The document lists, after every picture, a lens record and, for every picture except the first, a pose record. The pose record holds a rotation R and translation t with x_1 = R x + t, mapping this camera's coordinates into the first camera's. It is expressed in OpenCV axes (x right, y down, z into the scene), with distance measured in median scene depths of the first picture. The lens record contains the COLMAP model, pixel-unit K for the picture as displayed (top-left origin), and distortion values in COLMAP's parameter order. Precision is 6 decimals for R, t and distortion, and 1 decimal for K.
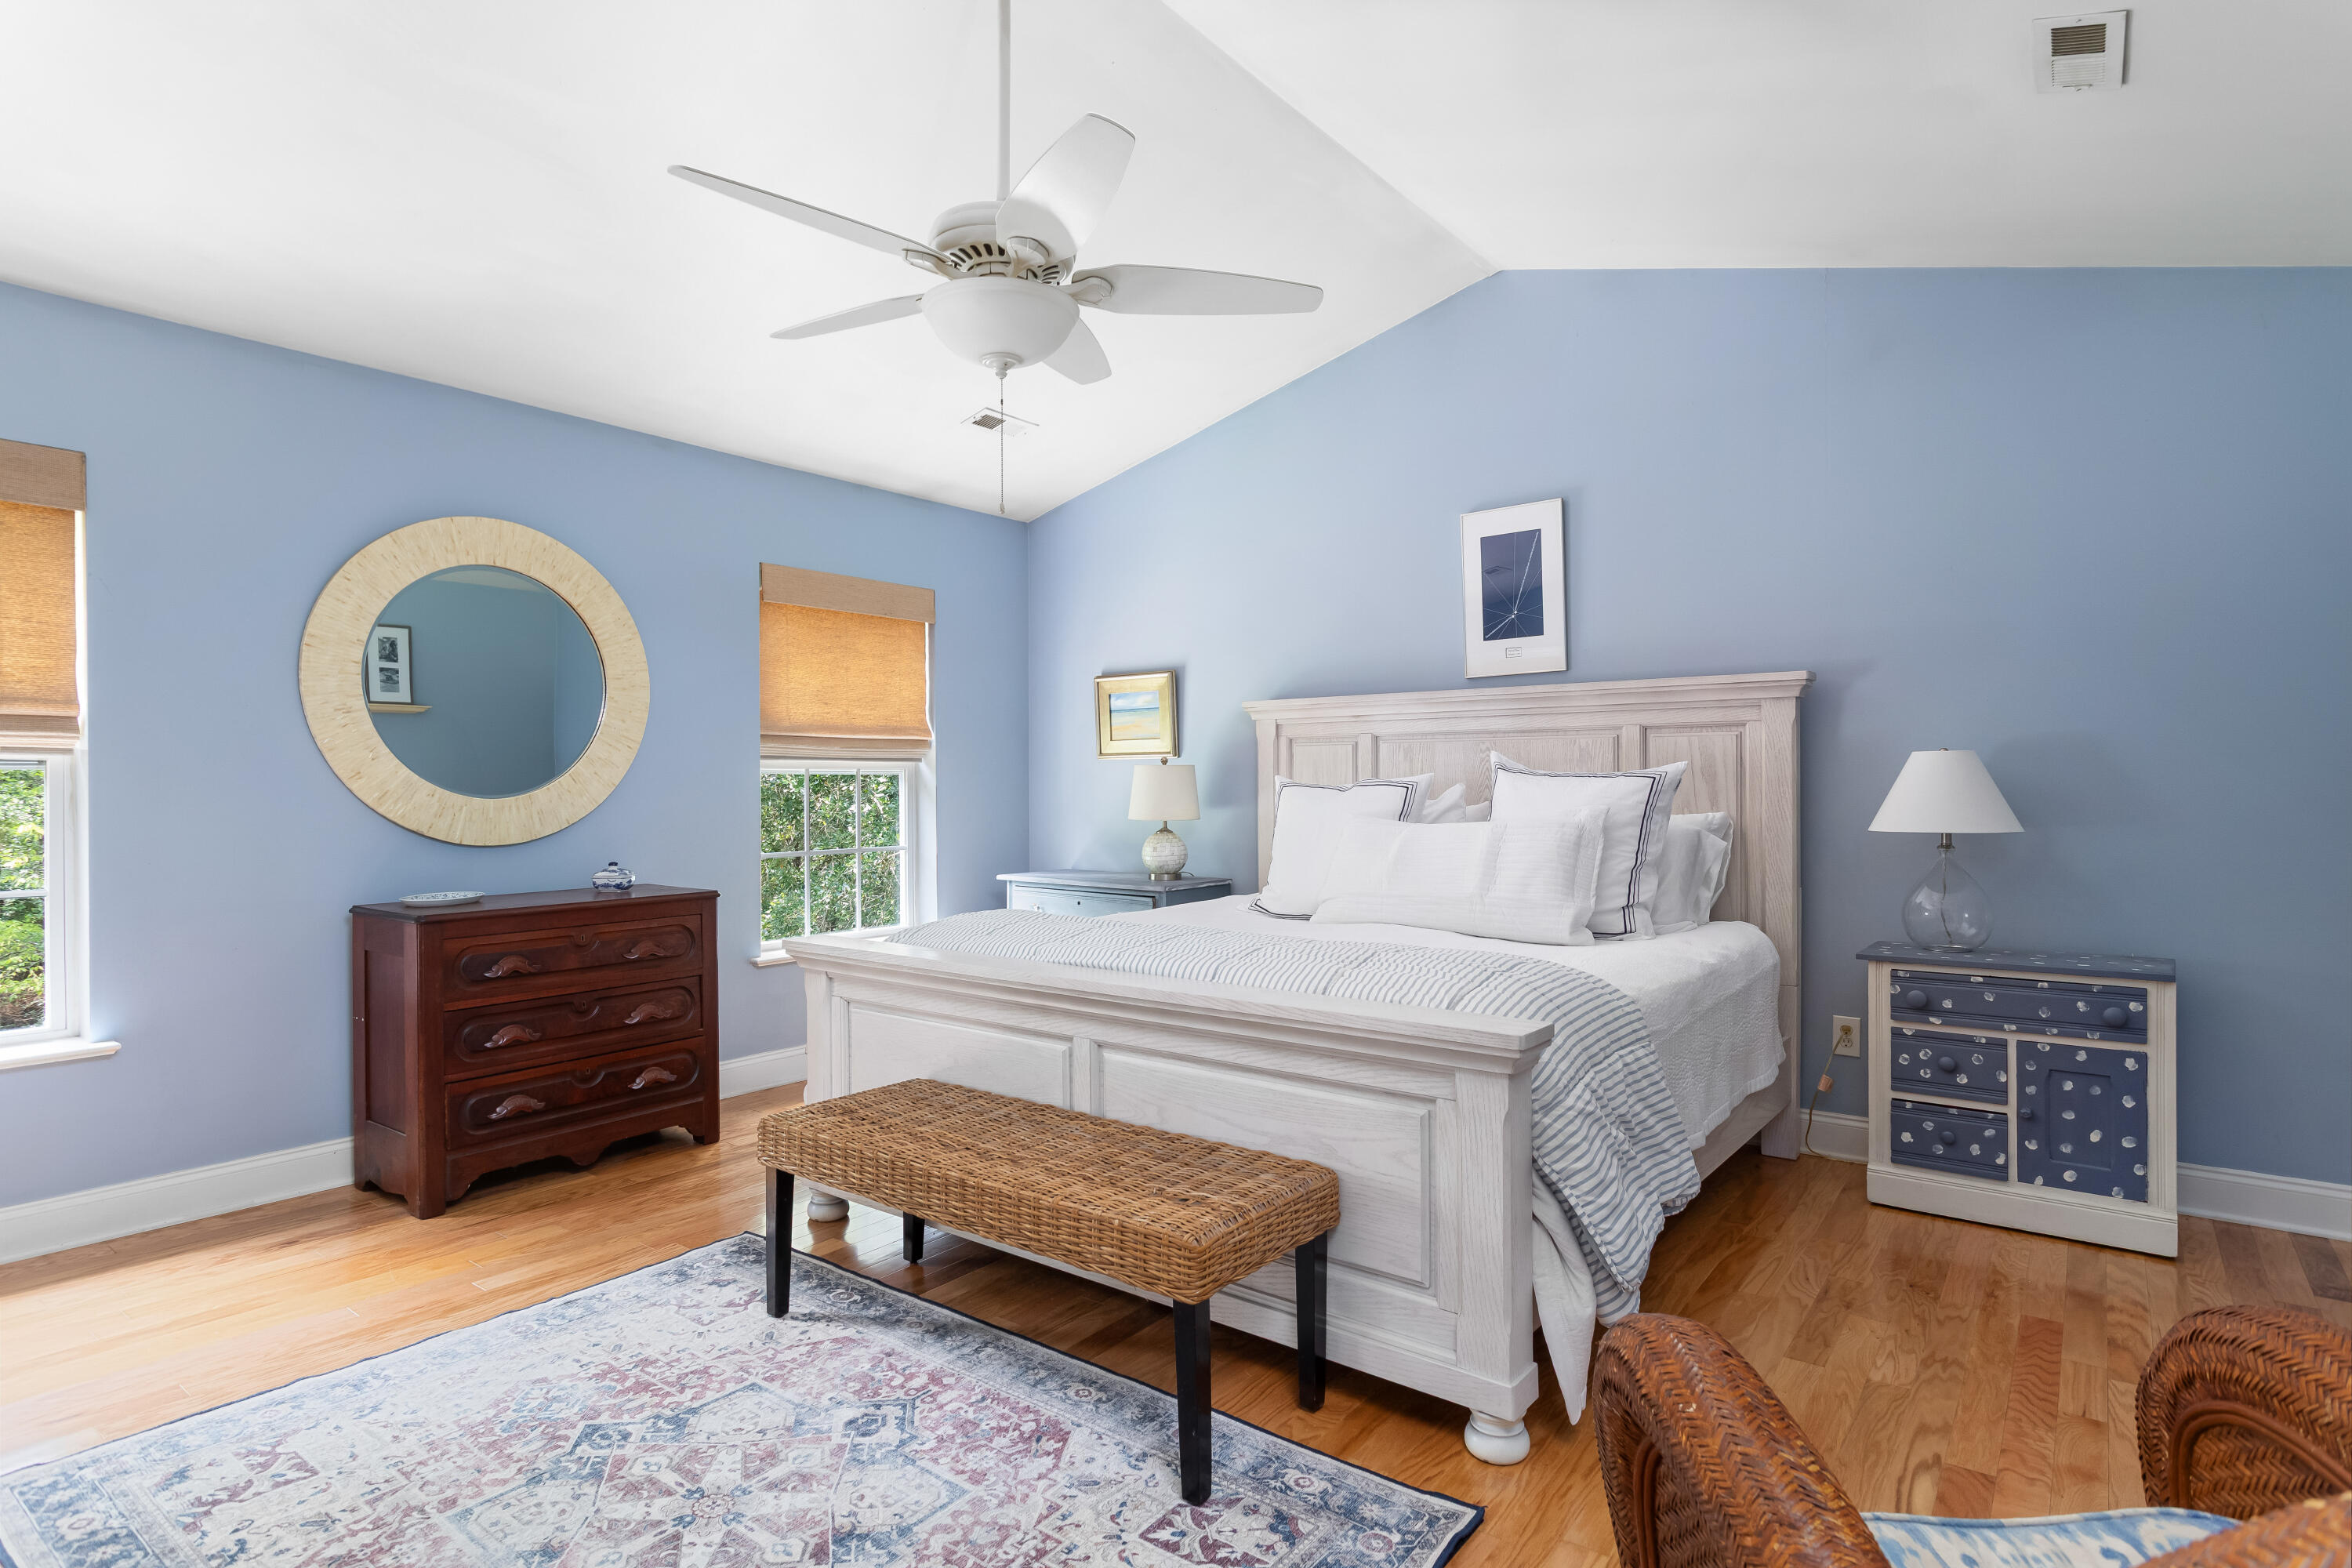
lens RADIAL K [[1257.2, 0, 1179.1], [0, 1257.2, 783.7], [0, 0, 1]] dist [-0.005146, 0.003670]
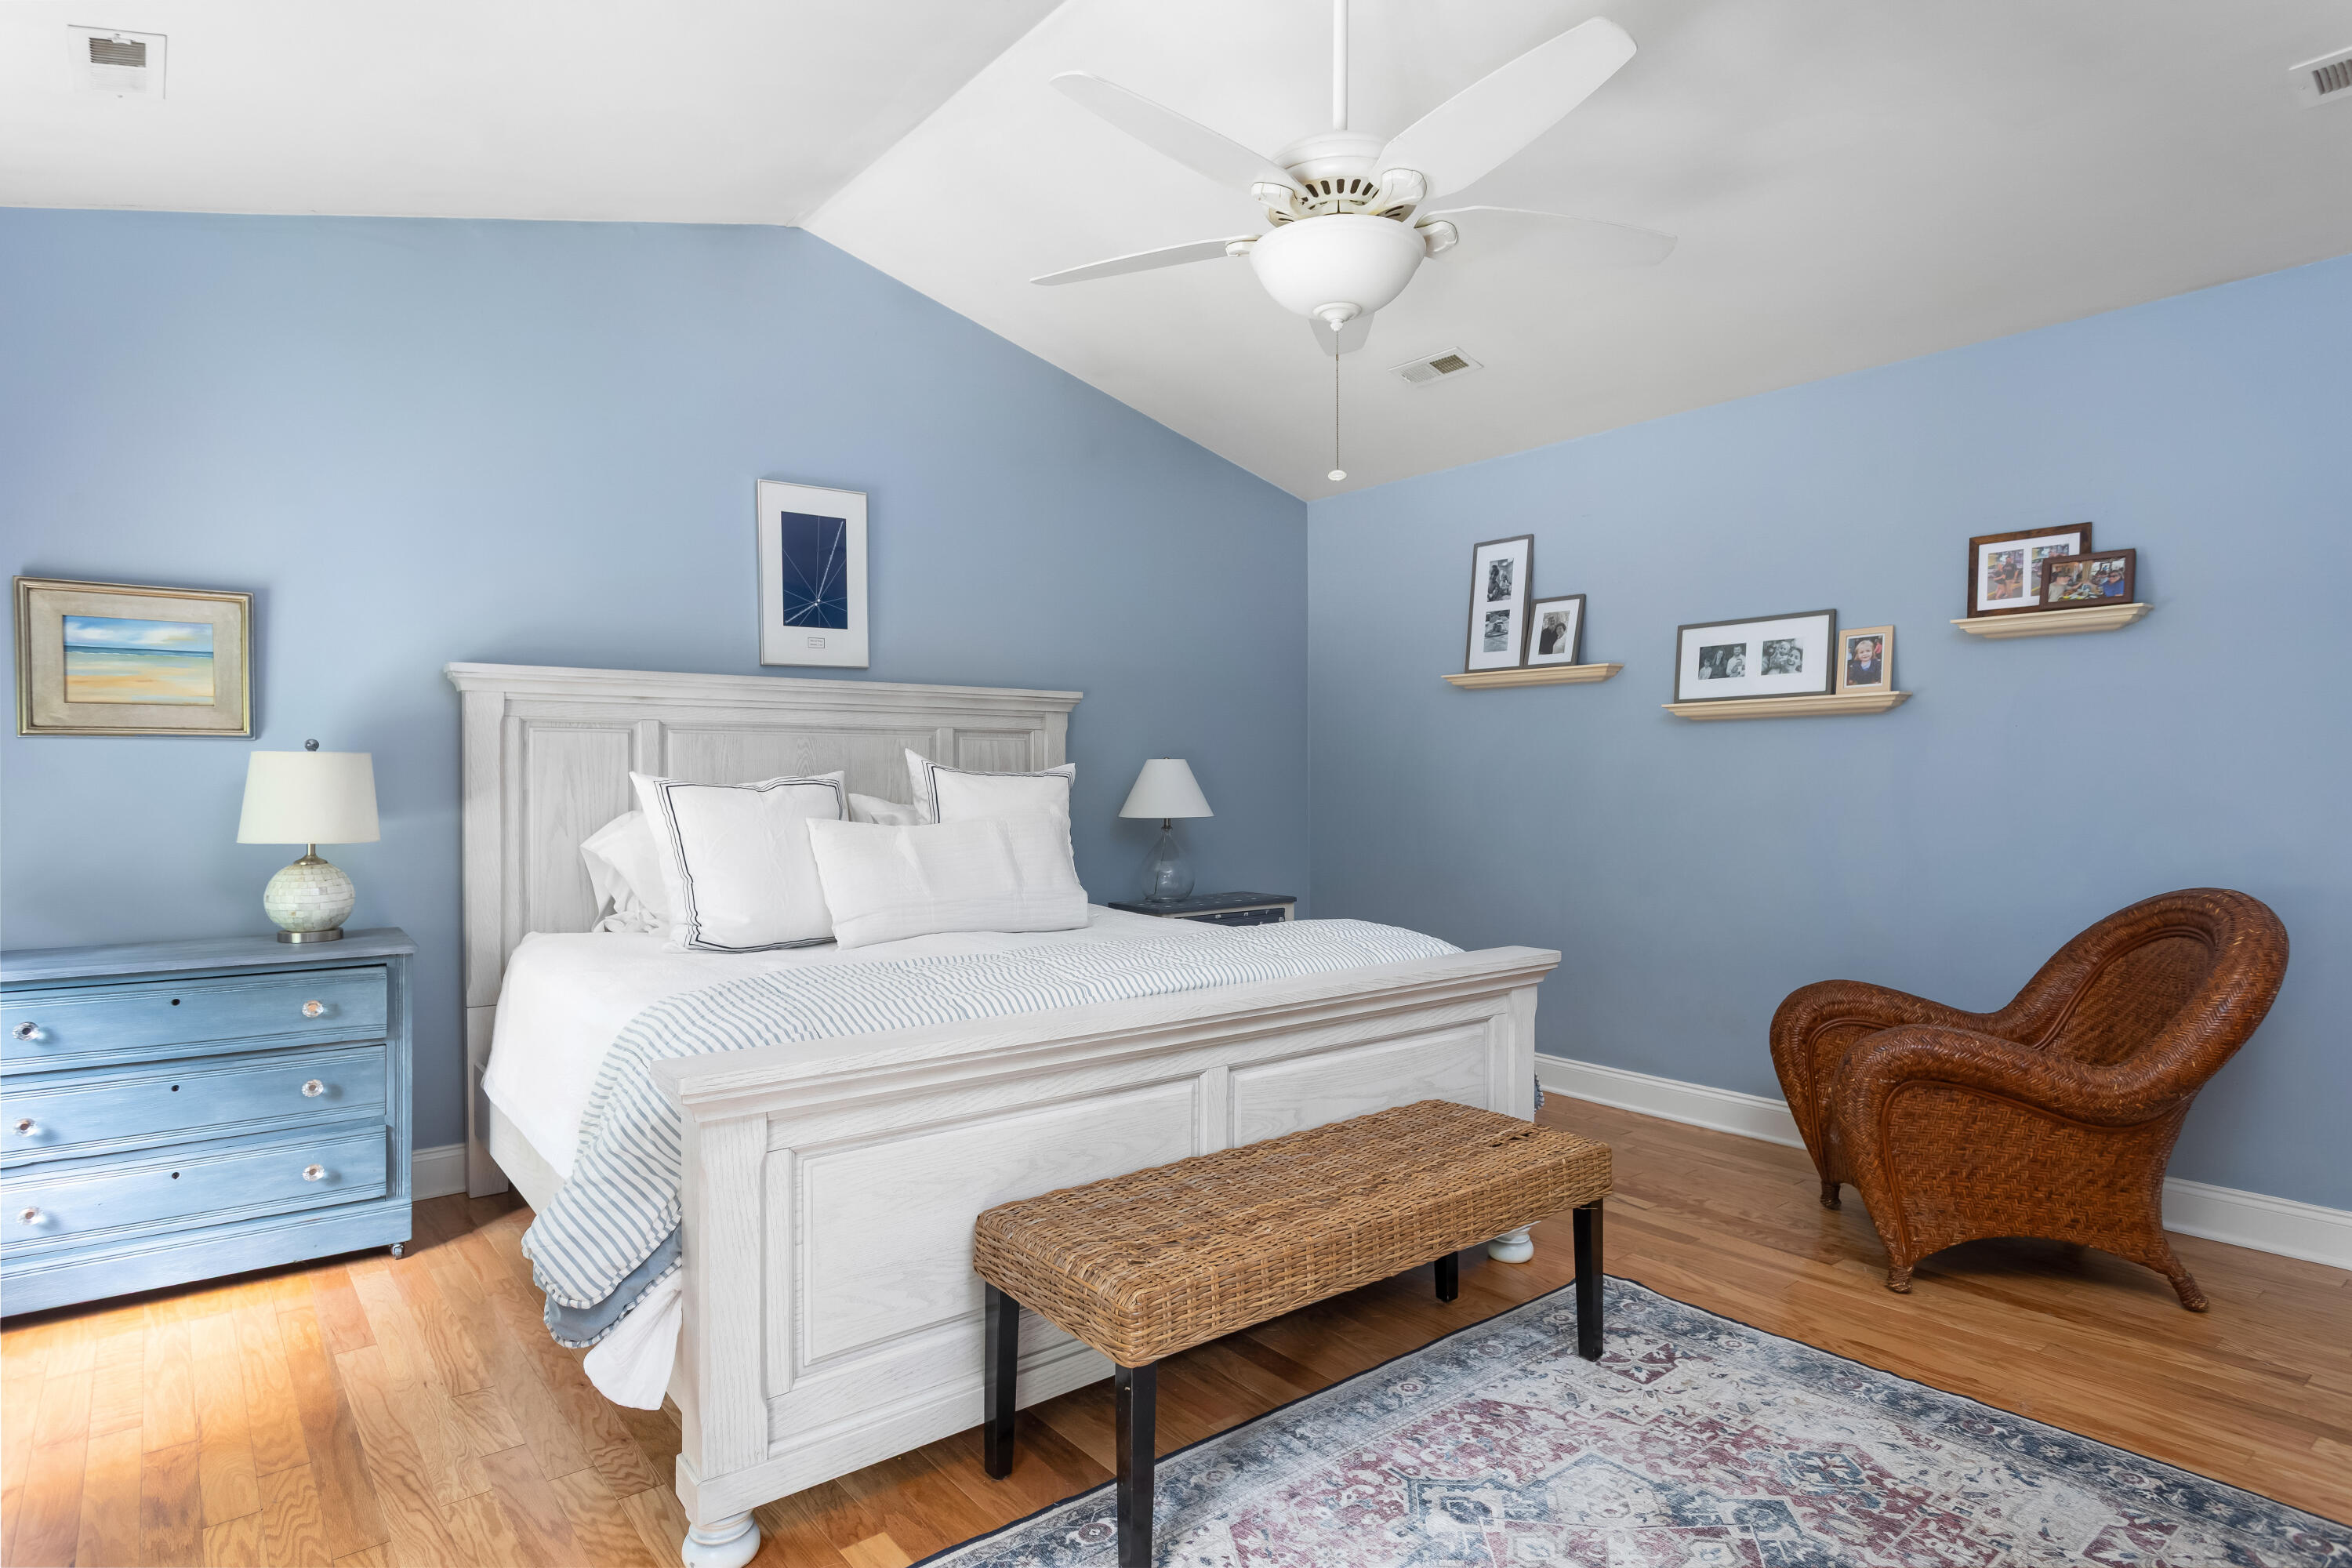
lens RADIAL K [[1257.2, 0, 1232.7], [0, 1257.2, 784.3], [0, 0, 1]] dist [-0.005146, 0.003670]
pose [[0.207974, -0.000308, 0.978134, -0.929183], [0.001804, 0.999998, -0.000068, 0.002757], [-0.978133, 0.001779, 0.207974, 0.793830]]
